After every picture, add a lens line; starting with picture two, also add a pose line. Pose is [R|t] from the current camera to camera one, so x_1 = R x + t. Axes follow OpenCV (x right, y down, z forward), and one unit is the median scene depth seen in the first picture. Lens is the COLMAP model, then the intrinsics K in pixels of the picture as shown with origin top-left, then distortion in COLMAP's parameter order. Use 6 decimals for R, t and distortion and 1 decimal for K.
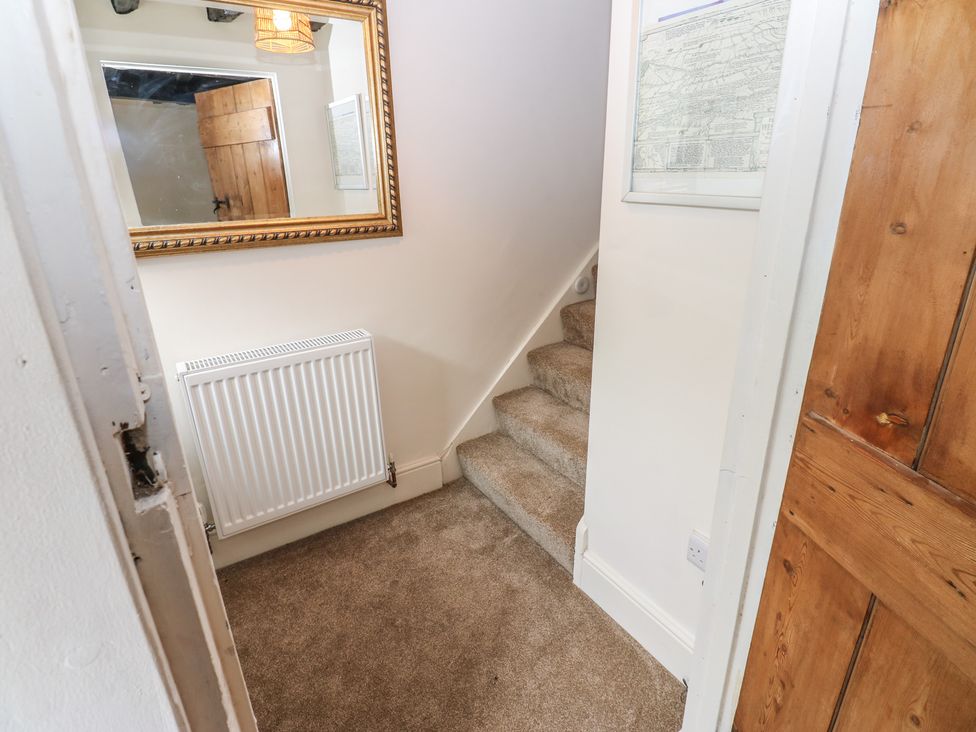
lens RADIAL K [[513.5, 0, 491.6], [0, 513.5, 366.2], [0, 0, 1]] dist [-0.008125, -0.002456]
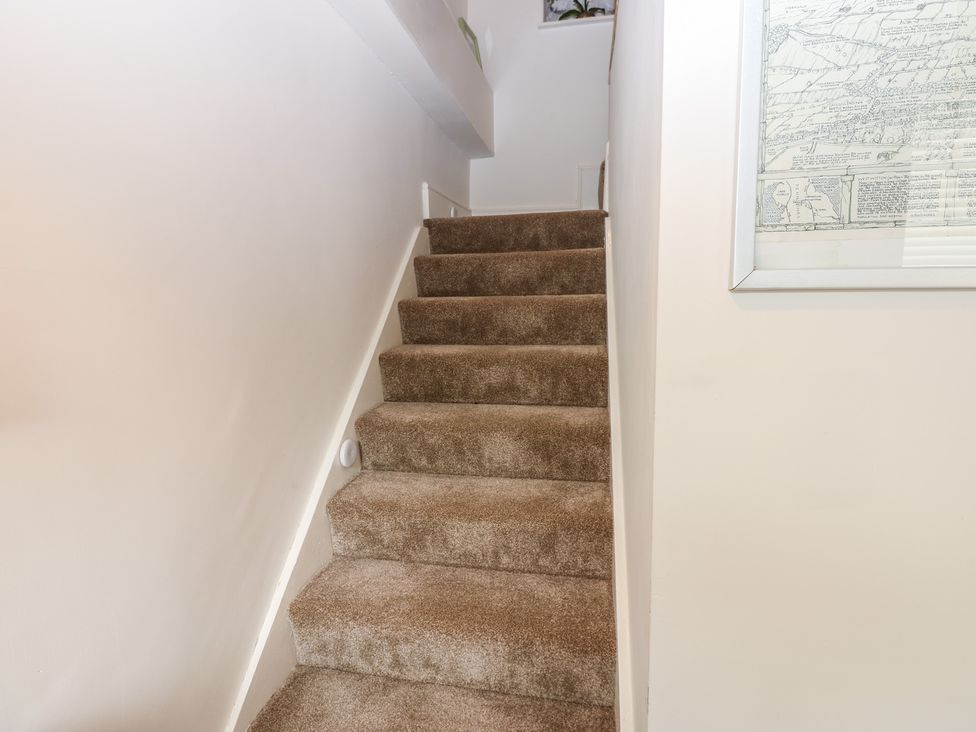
lens RADIAL K [[513.5, 0, 487.7], [0, 513.5, 358.7], [0, 0, 1]] dist [-0.008125, -0.002456]
pose [[0.688495, -0.064486, 0.722369, -0.291606], [0.253790, 0.954485, -0.156682, -0.266759], [-0.679386, 0.291205, 0.673524, 0.943327]]
